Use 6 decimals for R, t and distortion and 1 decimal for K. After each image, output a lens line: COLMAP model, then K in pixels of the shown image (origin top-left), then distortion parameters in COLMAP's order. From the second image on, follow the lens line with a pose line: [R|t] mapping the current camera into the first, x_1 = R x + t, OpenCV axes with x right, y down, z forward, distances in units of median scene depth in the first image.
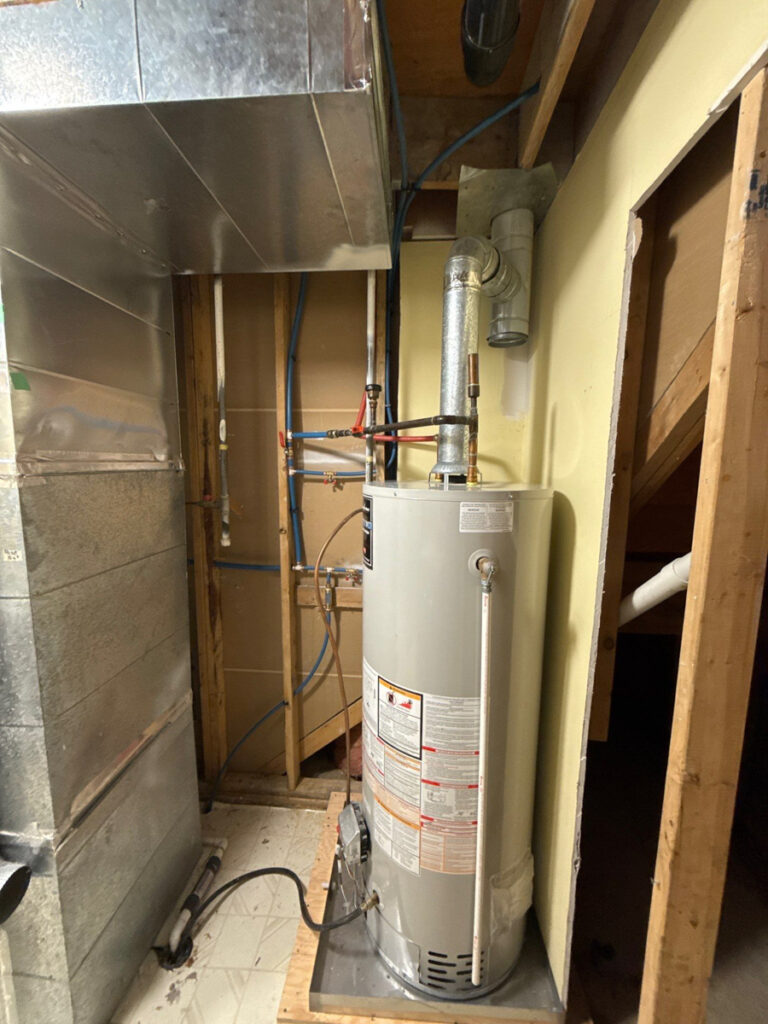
lens RADIAL K [[406.0, 0, 386.1], [0, 406.0, 513.0], [0, 0, 1]] dist [-0.003551, 0.000111]
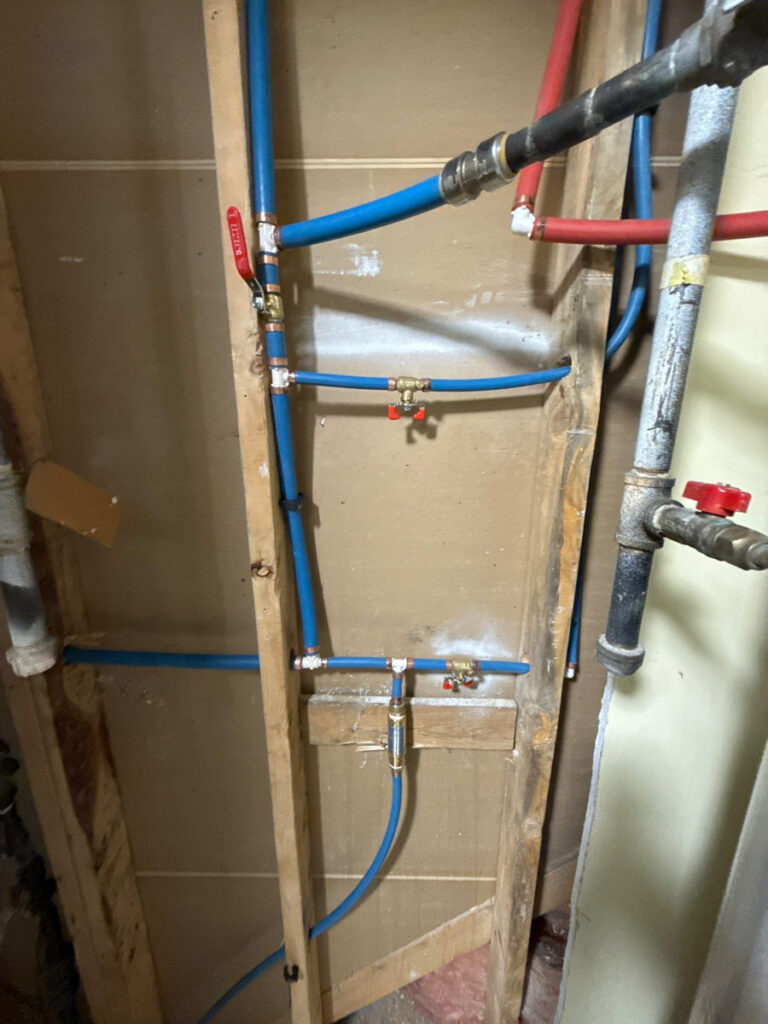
lens RADIAL K [[406.0, 0, 382.7], [0, 406.0, 512.4], [0, 0, 1]] dist [-0.003551, 0.000111]
pose [[0.998452, -0.022325, 0.050948, -0.170339], [0.015532, 0.991389, 0.130025, -0.040504], [-0.053412, -0.129033, 0.990201, 0.669566]]
